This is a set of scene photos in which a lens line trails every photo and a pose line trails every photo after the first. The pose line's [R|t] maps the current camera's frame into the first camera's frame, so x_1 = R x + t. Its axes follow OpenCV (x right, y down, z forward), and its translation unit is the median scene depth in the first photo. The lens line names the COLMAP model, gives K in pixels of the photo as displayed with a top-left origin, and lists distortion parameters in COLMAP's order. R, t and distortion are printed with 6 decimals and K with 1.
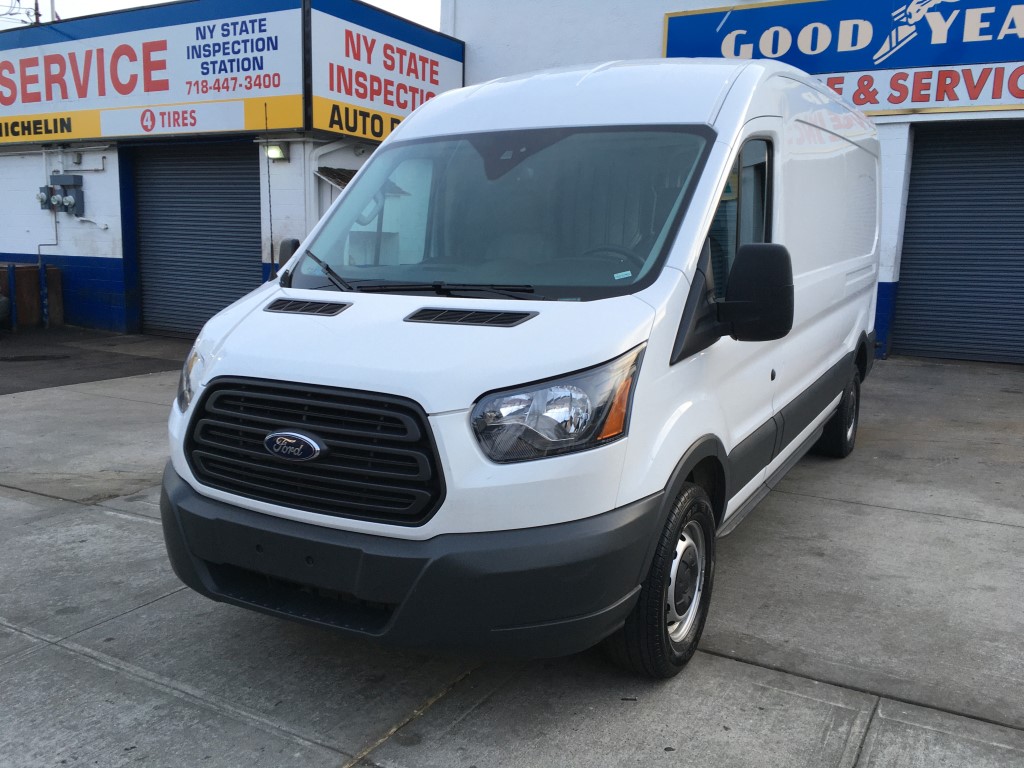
lens RADIAL K [[864.1, 0, 512.0], [0, 864.1, 384.0], [0, 0, 1]] dist [0.099803, -0.144858]
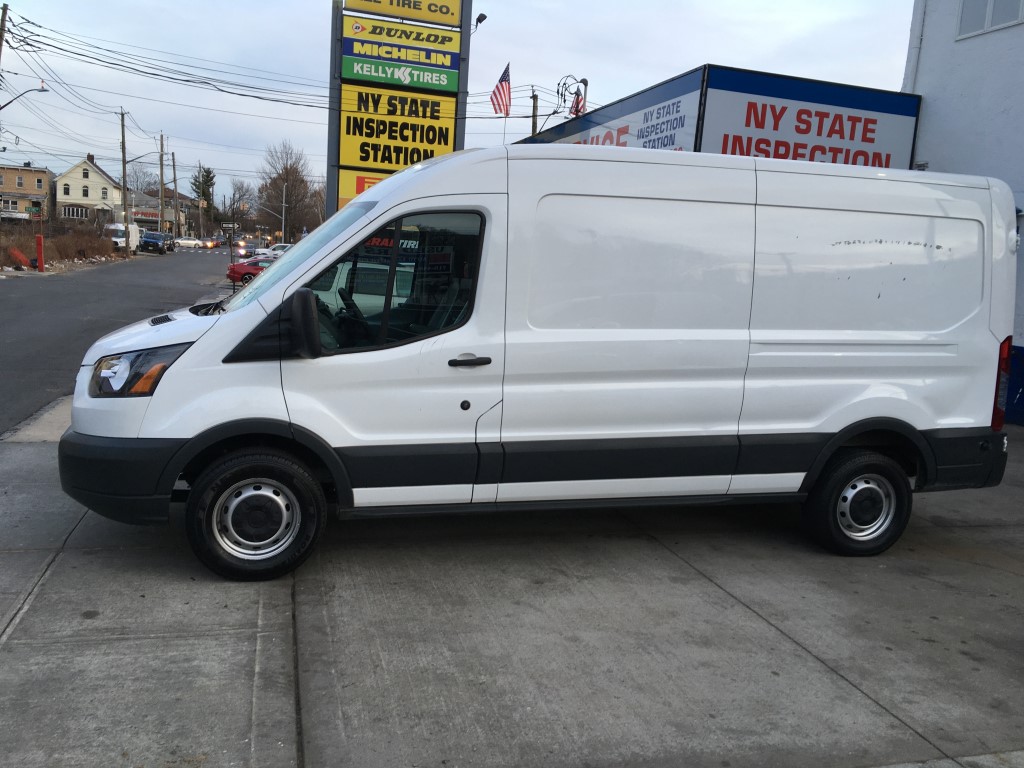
lens RADIAL K [[864.1, 0, 512.0], [0, 864.1, 384.0], [0, 0, 1]] dist [0.099803, -0.144858]
pose [[0.715776, 0.125455, -0.686968, 0.385852], [-0.168311, 0.985723, 0.004645, -0.018369], [0.677743, 0.112299, 0.726672, 0.058660]]
